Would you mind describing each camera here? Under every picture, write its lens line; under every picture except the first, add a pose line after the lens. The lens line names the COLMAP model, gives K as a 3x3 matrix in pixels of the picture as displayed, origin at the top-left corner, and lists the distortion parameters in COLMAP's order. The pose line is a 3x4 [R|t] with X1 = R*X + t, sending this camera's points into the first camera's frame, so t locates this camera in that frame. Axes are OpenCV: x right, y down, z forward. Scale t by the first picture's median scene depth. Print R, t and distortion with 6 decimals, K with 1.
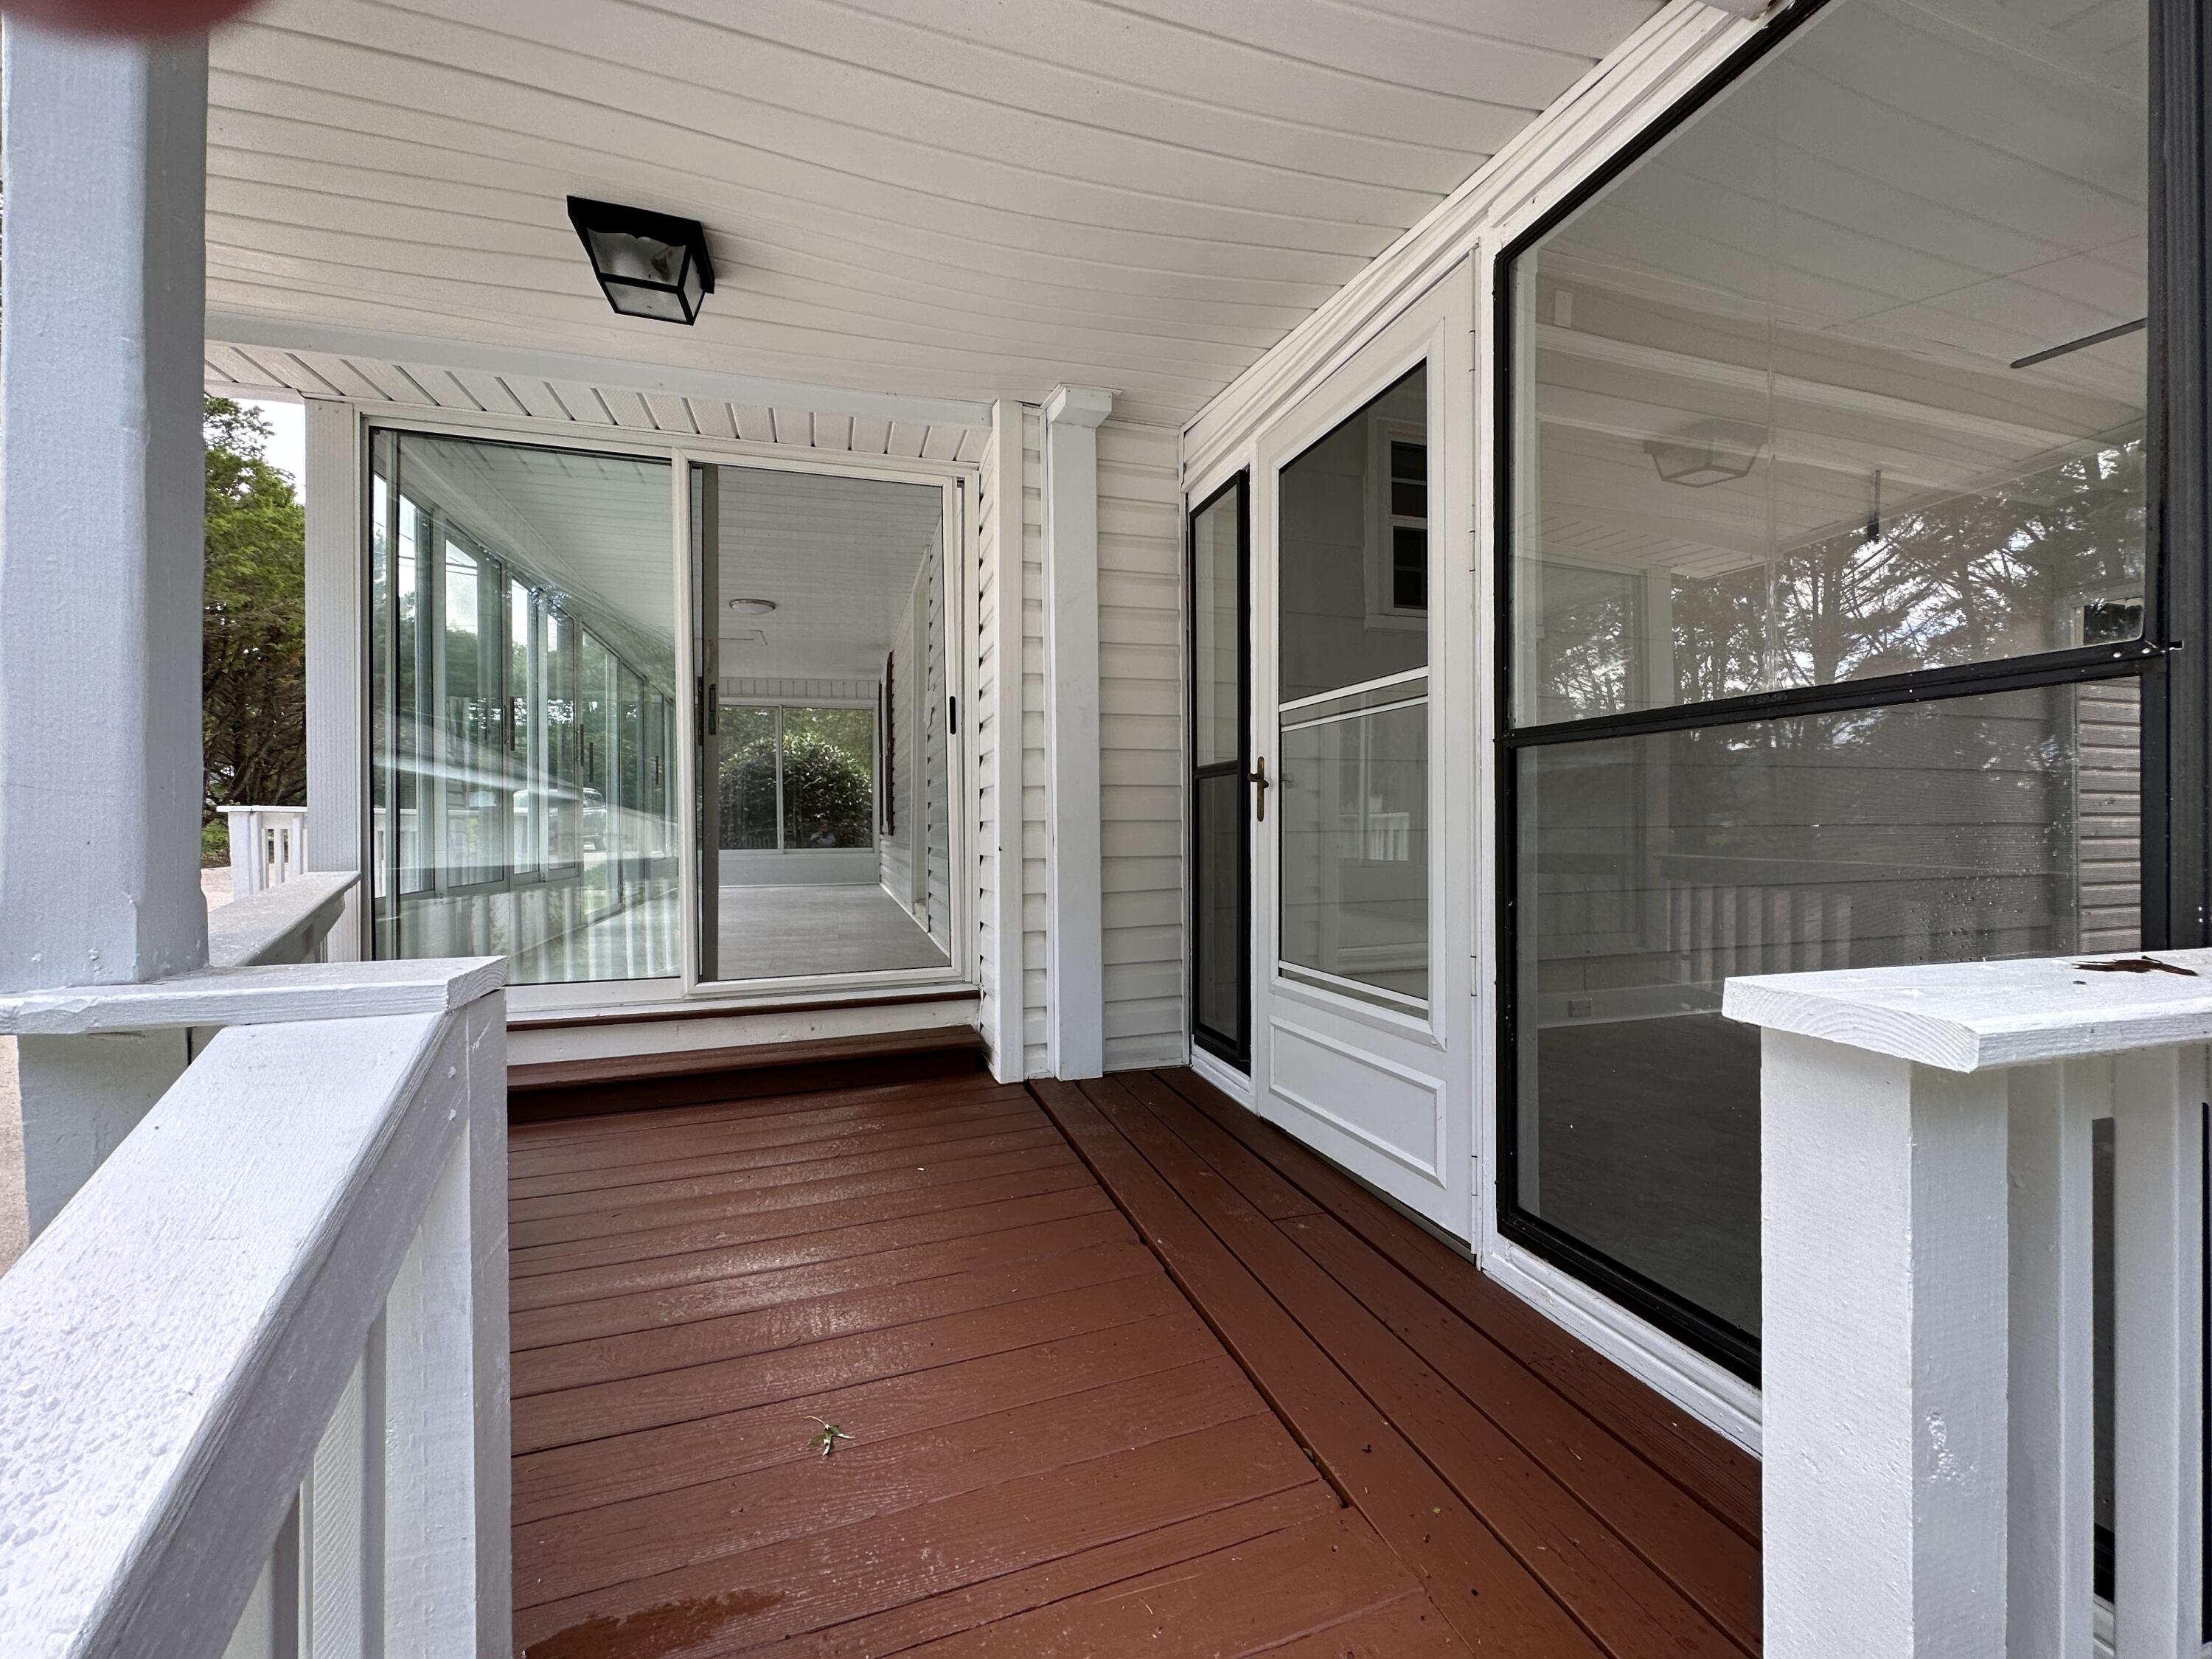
lens RADIAL K [[883.0, 0, 1106.0], [0, 883.0, 829.5], [0, 0, 1]] dist [-0.001423, 0.000064]
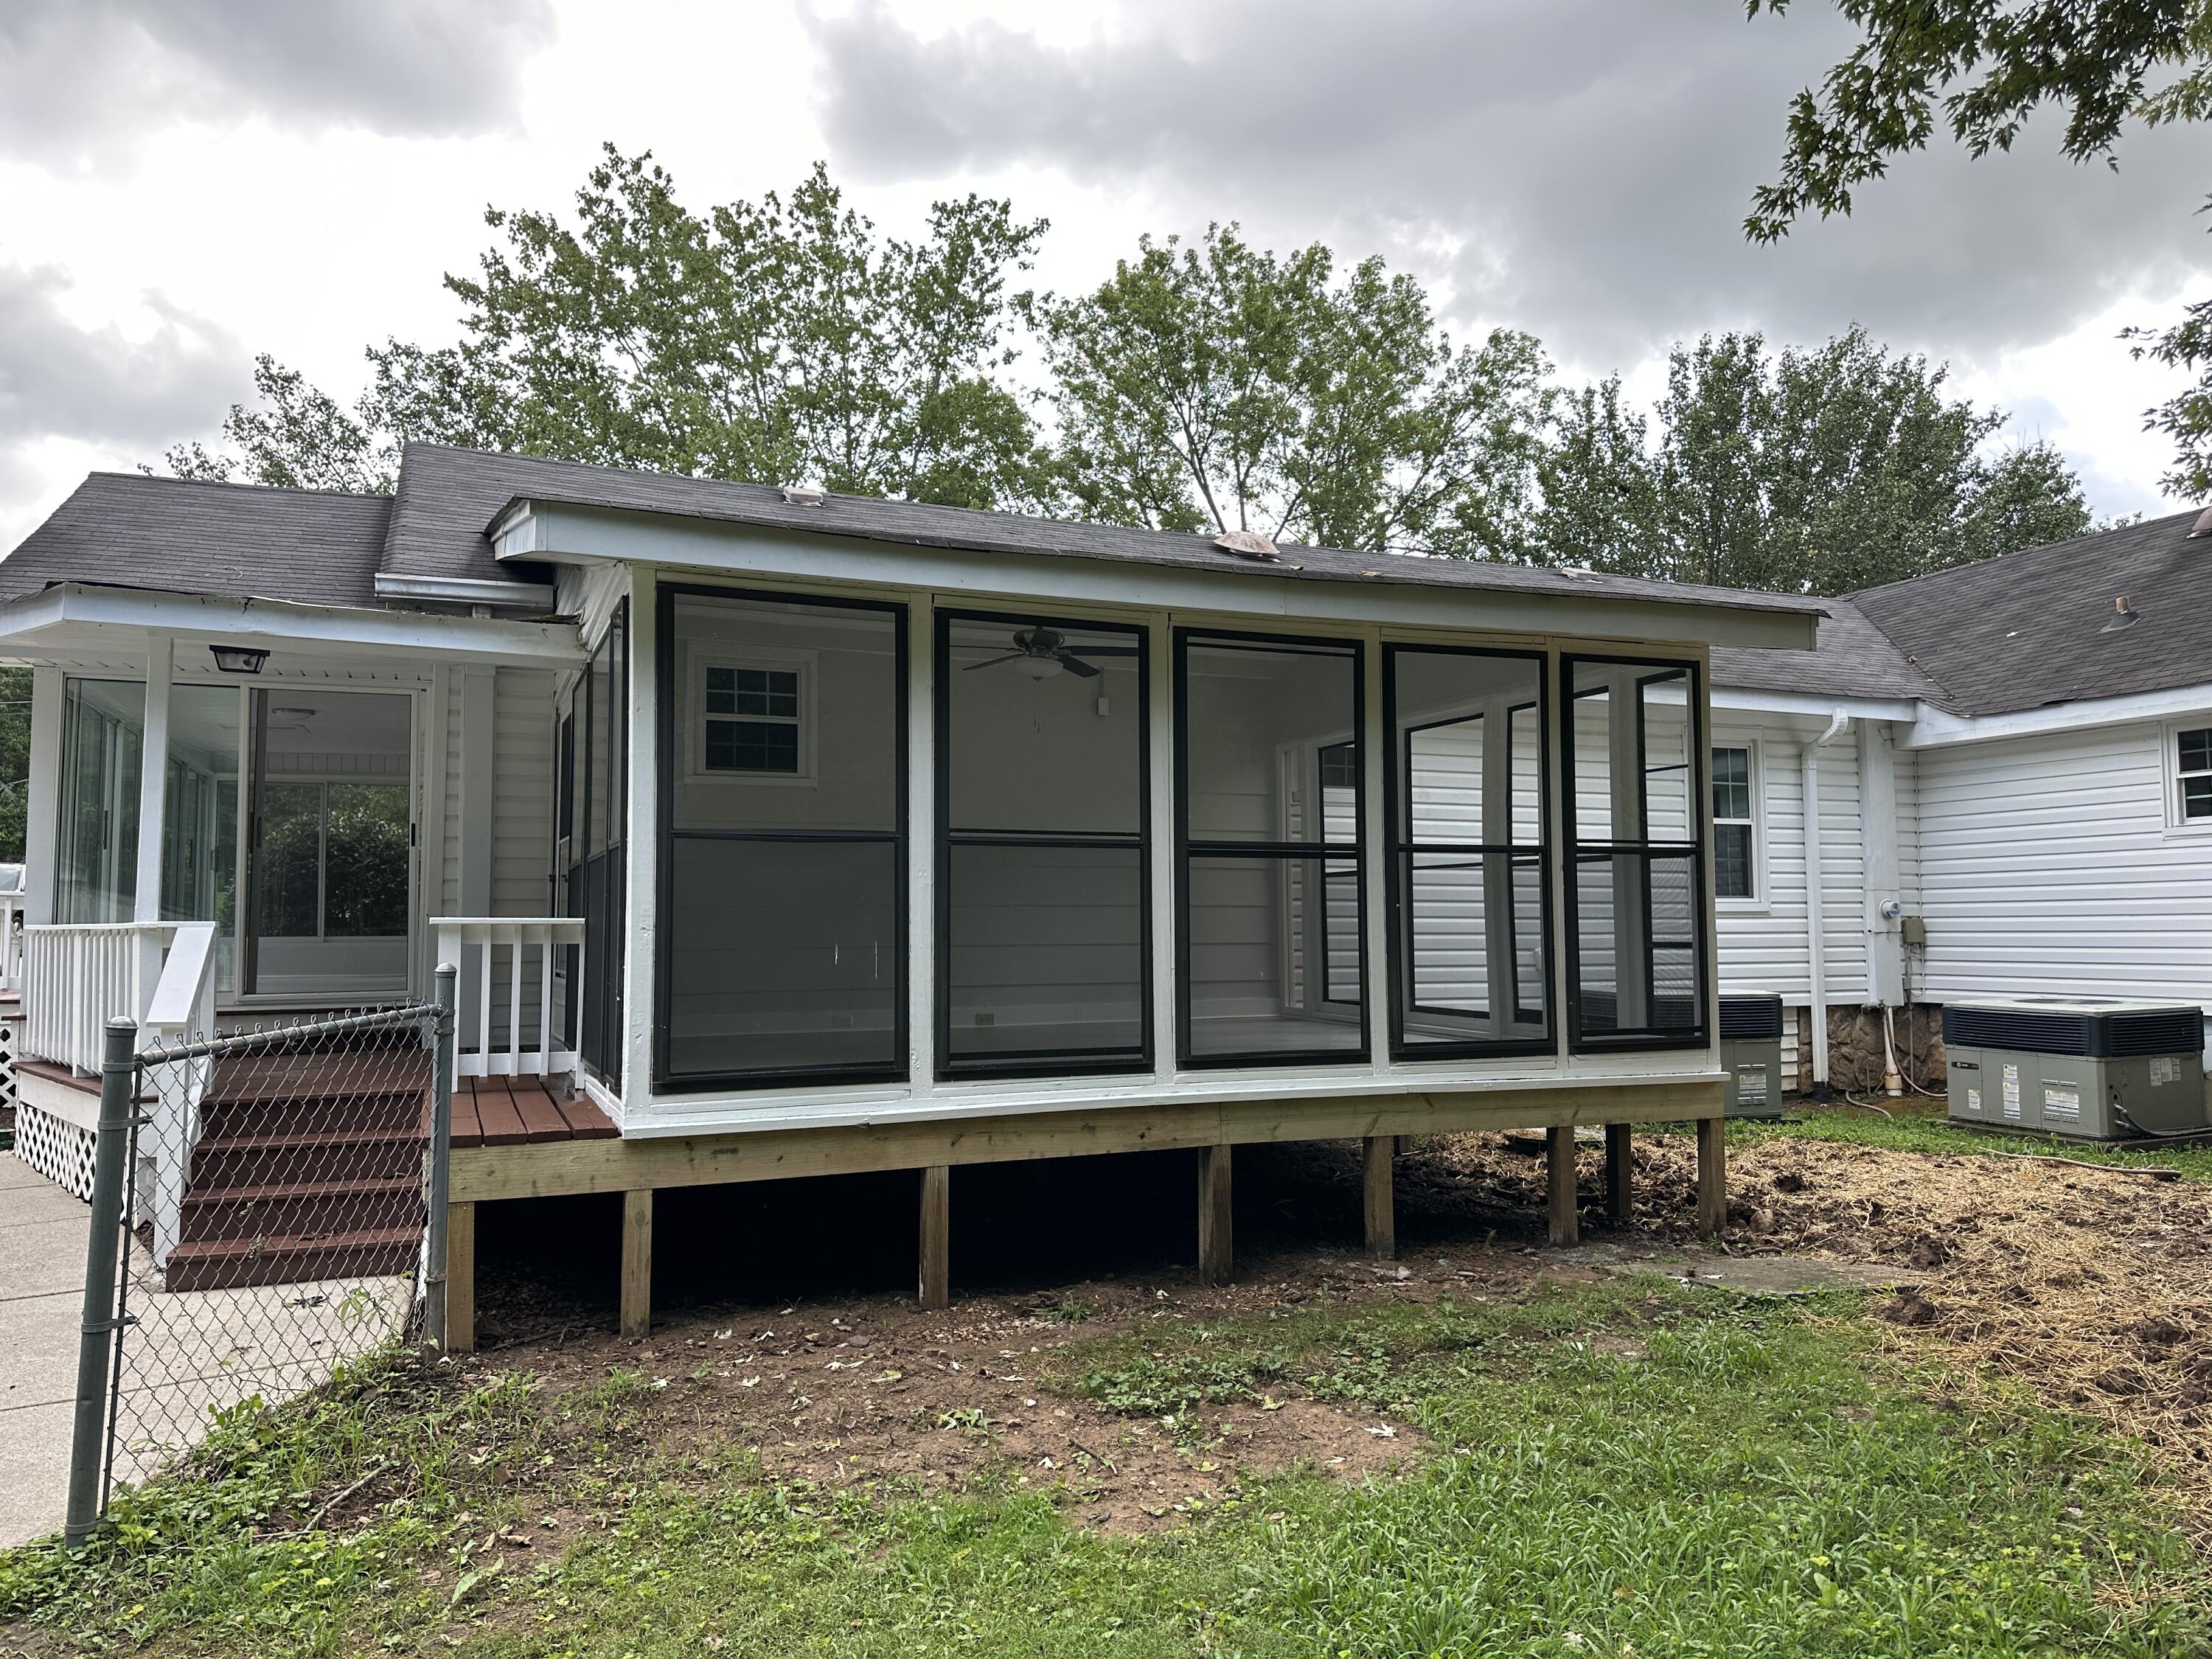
lens RADIAL K [[1535.0, 0, 1106.0], [0, 1535.0, 829.5], [0, 0, 1]] dist [0.185230, -0.376971]
pose [[0.995959, 0.008871, 0.089366, 0.757241], [-0.002776, 0.997675, -0.068100, 0.049515], [-0.089762, 0.067577, 0.993668, -1.789459]]
